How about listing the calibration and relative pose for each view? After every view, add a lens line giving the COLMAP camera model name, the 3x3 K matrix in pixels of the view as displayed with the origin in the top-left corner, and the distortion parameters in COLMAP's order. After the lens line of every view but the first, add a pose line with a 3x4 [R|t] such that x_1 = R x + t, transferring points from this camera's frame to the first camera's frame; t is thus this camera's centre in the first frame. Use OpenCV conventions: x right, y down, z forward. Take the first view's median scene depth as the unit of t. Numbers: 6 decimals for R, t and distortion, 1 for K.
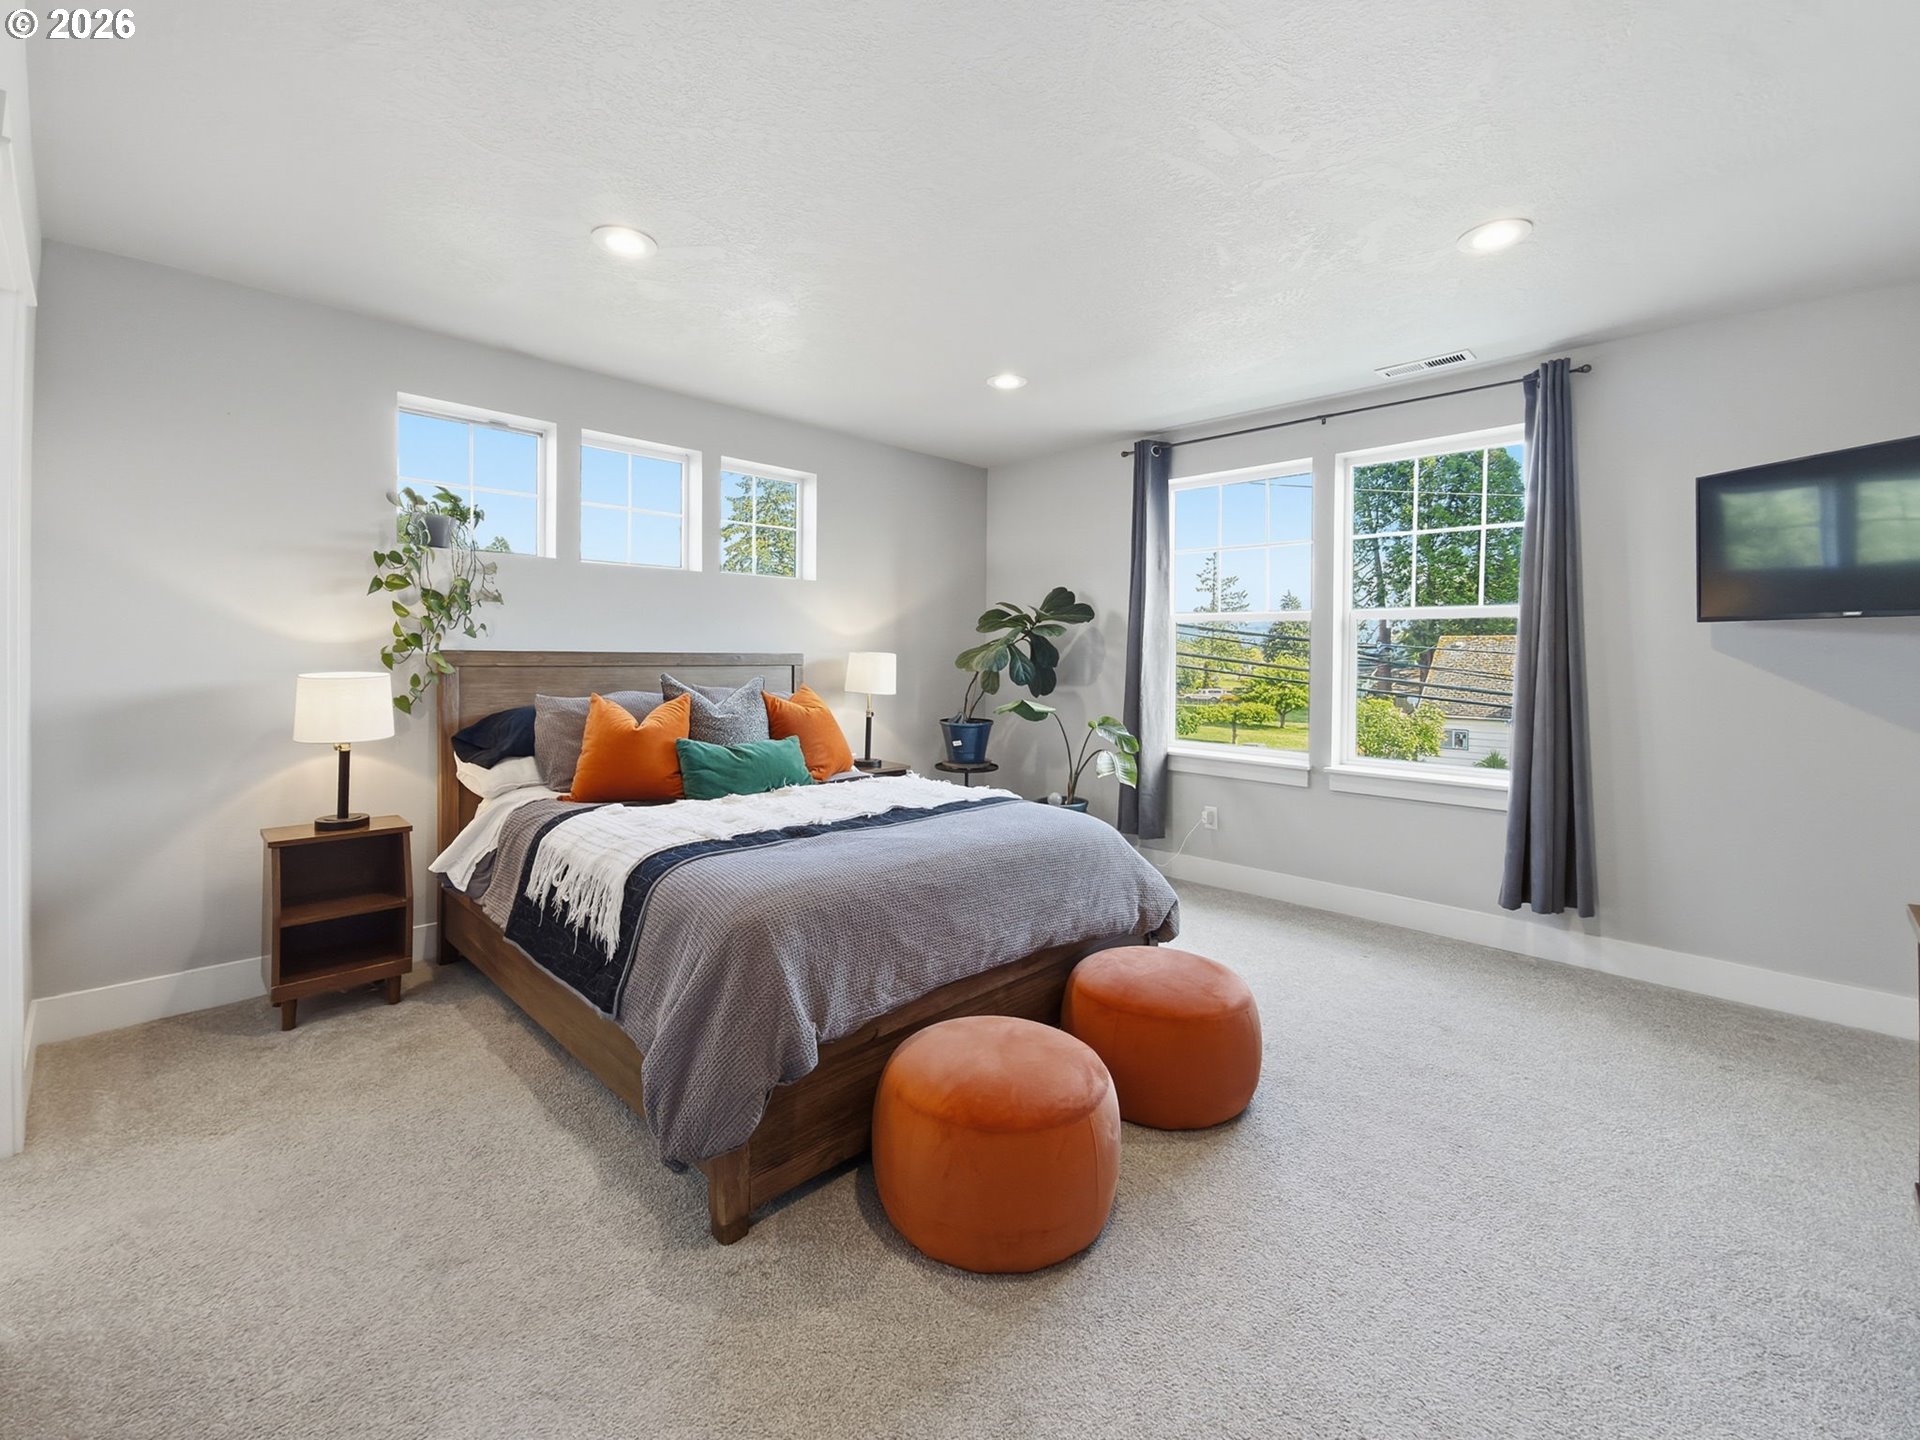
lens RADIAL K [[826.3, 0, 951.4], [0, 826.3, 659.5], [0, 0, 1]] dist [-0.002716, 0.000132]
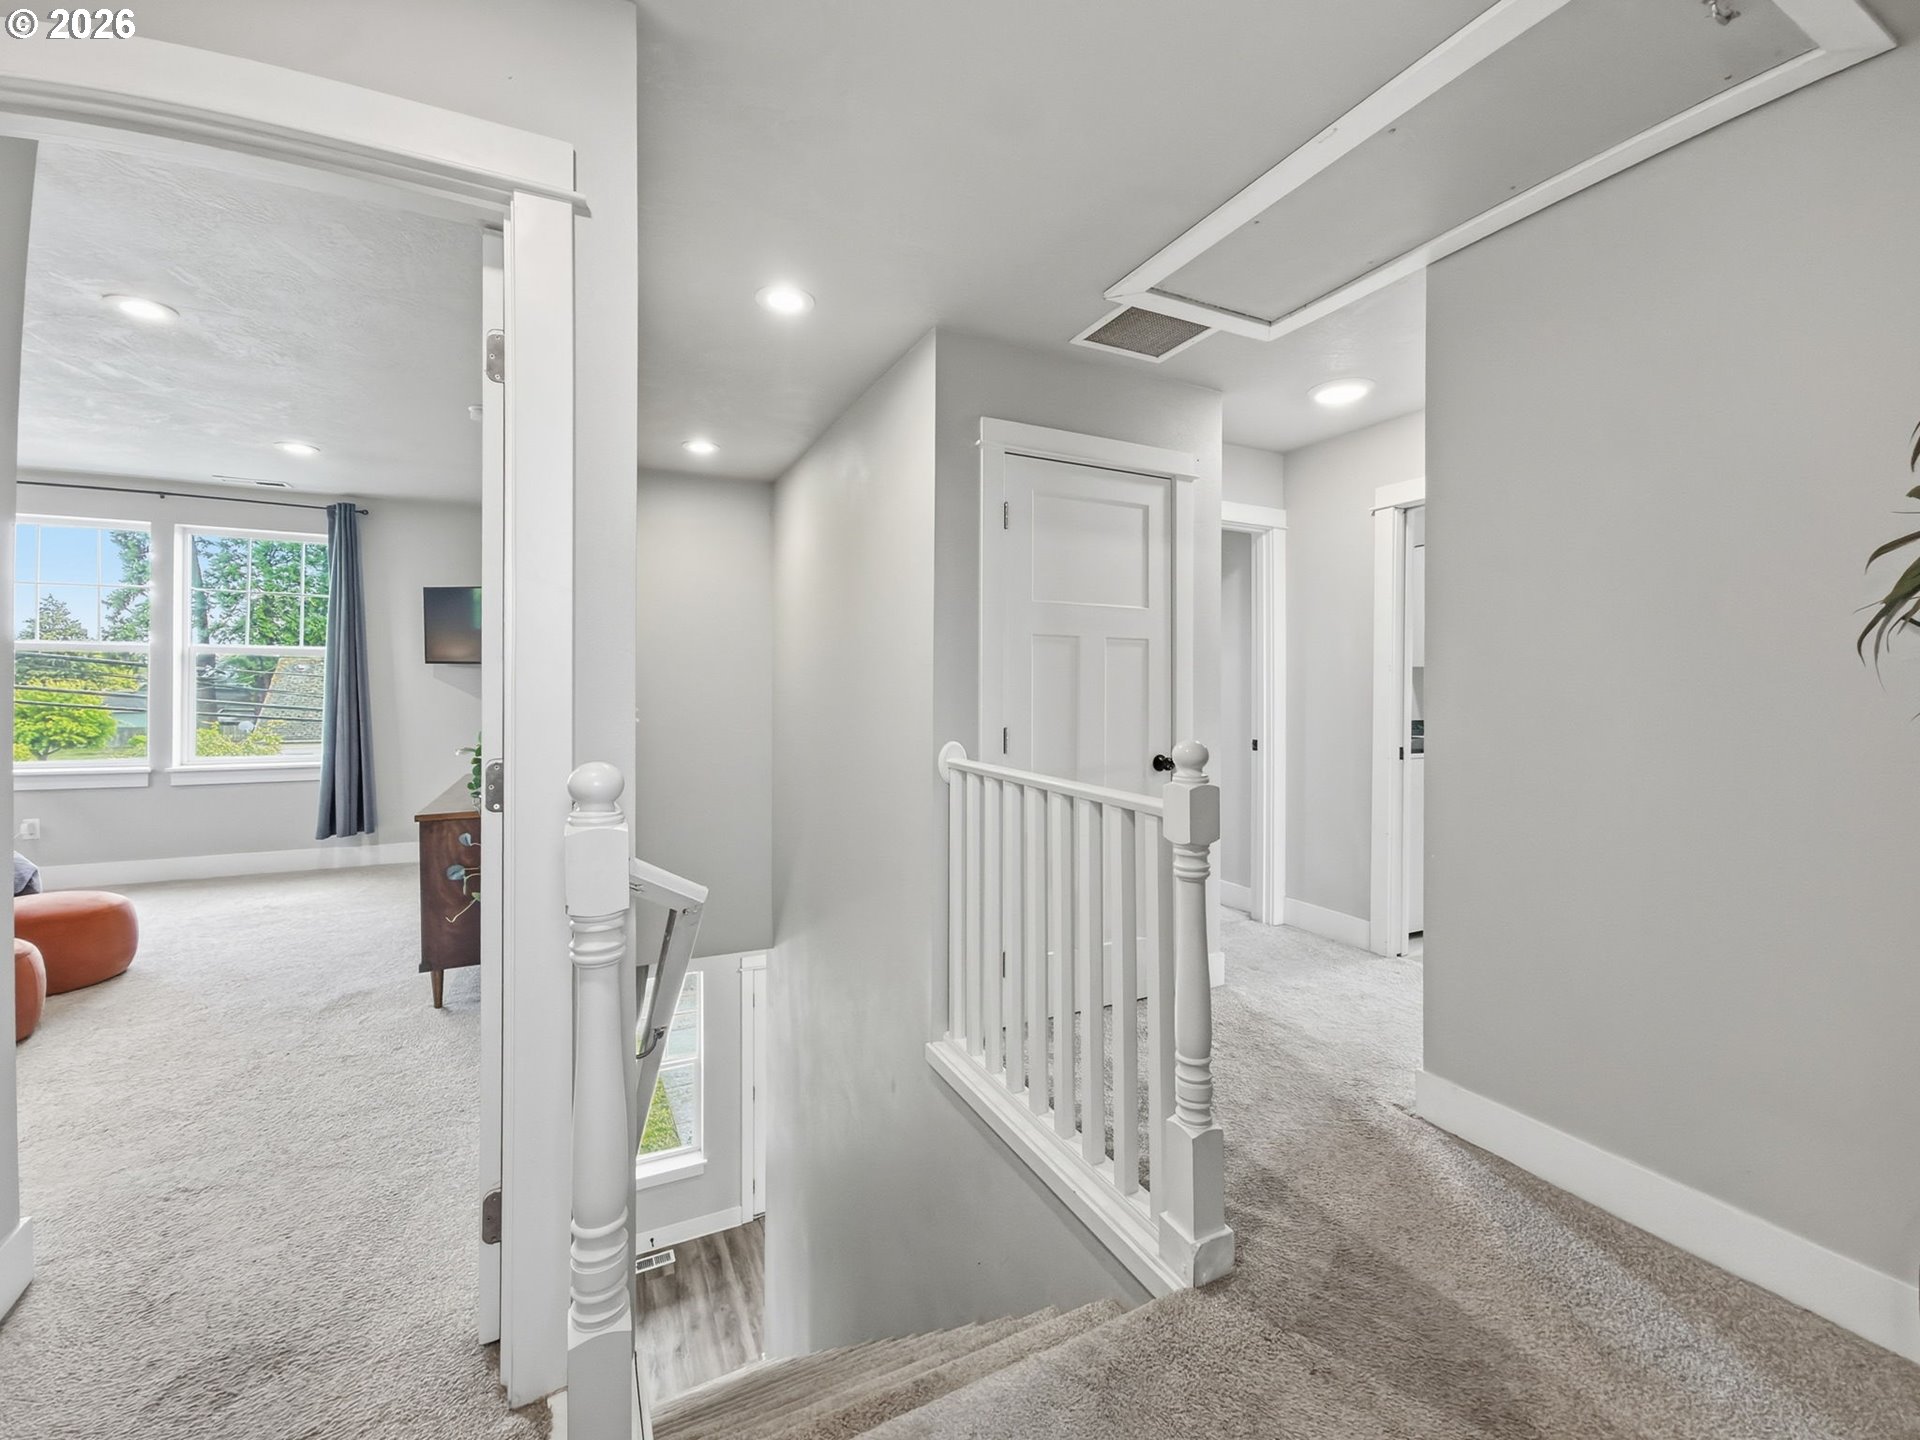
lens RADIAL K [[792.9, 0, 959.9], [0, 792.9, 681.0], [0, 0, 1]] dist [0.034235, -0.015479]
pose [[0.330547, -0.006682, 0.943766, -0.384277], [0.006133, 0.999969, 0.004932, -0.002203], [-0.943770, 0.004158, 0.330577, -0.685344]]
